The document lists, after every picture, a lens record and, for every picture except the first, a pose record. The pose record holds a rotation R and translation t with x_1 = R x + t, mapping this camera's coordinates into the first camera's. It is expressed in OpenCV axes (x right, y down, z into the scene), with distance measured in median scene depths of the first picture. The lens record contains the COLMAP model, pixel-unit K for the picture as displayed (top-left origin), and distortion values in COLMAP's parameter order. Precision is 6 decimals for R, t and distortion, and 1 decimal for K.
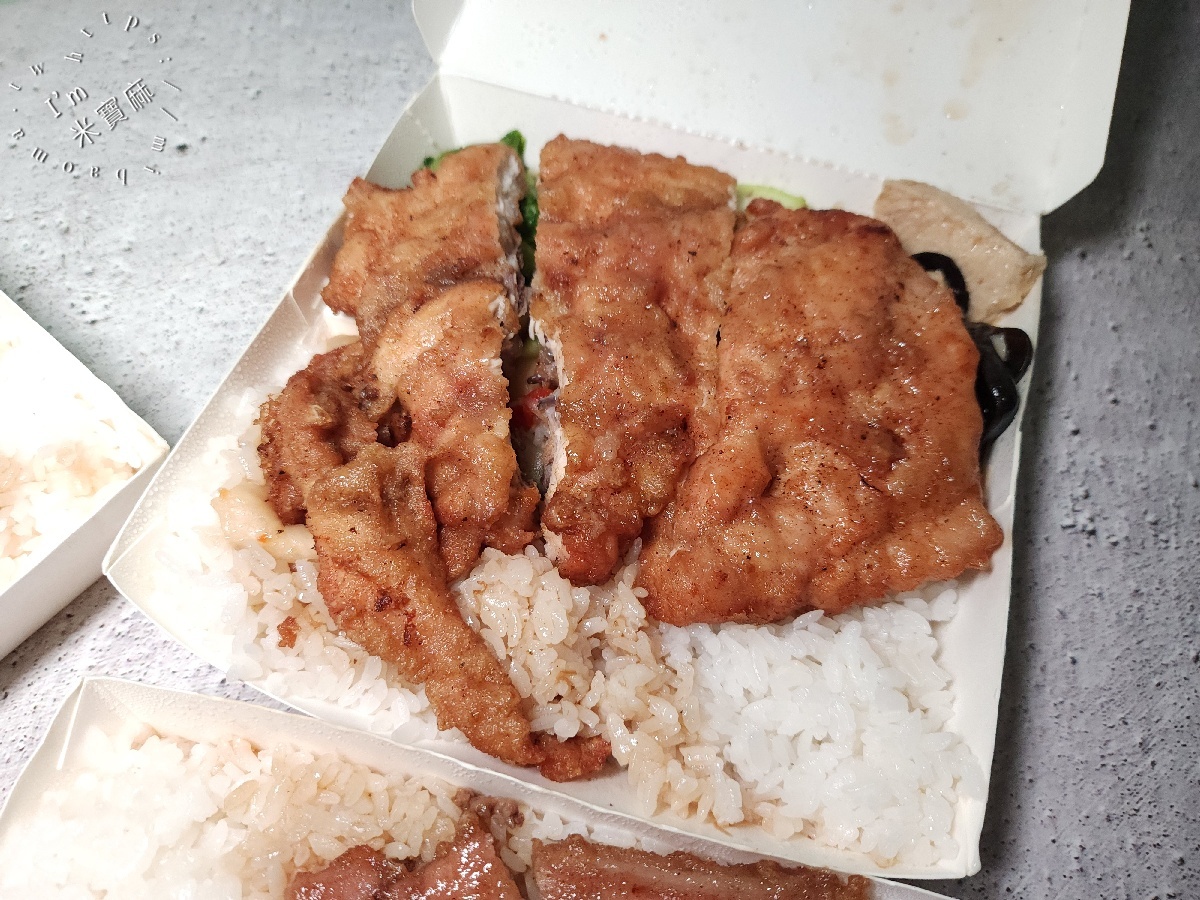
lens RADIAL K [[886.5, 0, 600.3], [0, 886.5, 418.8], [0, 0, 1]] dist [-0.004968, -0.011711]
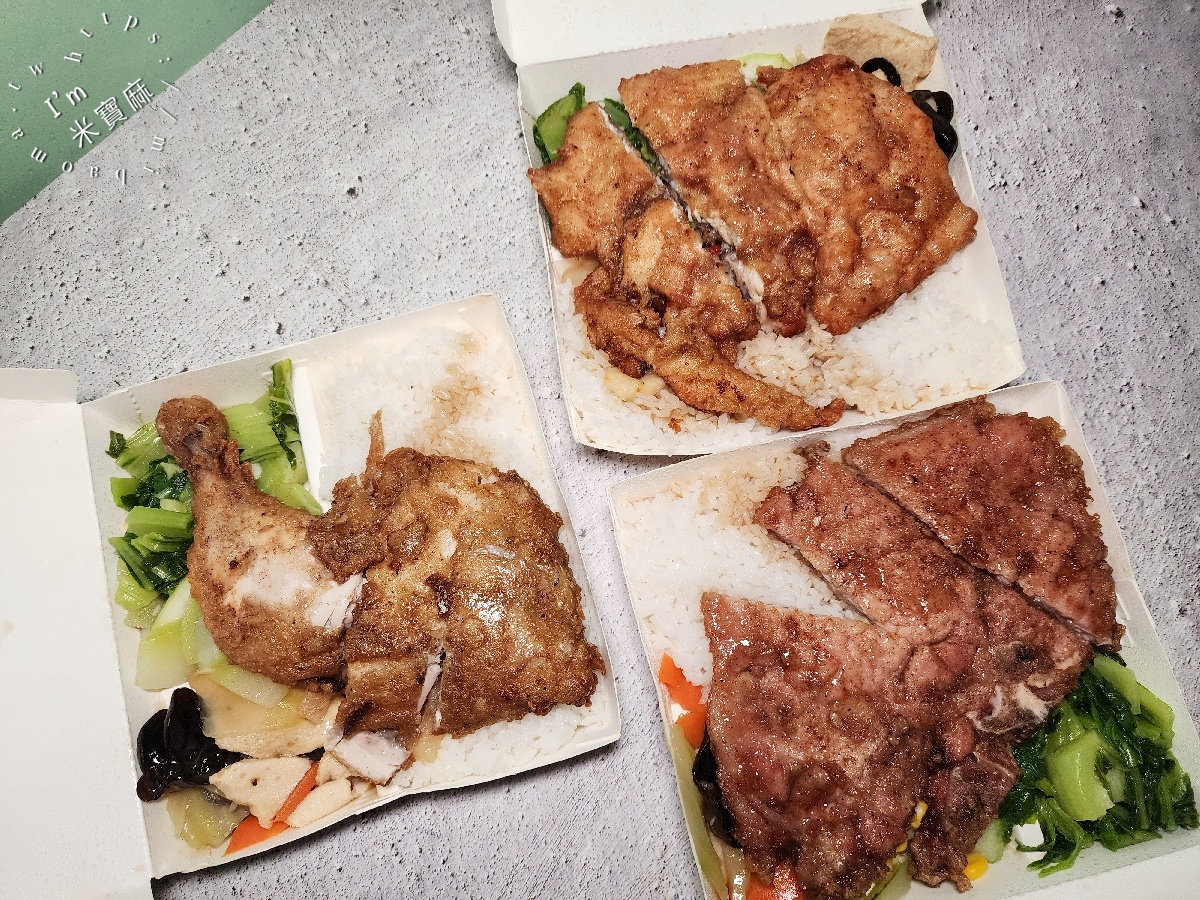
lens RADIAL K [[841.9, 0, 603.8], [0, 841.9, 453.1], [0, 0, 1]] dist [-0.003635, -0.006218]
pose [[0.890702, -0.451481, 0.053054, -0.559260], [0.411549, 0.850432, 0.327708, -0.338933], [-0.193073, -0.270056, 0.943288, -0.652698]]
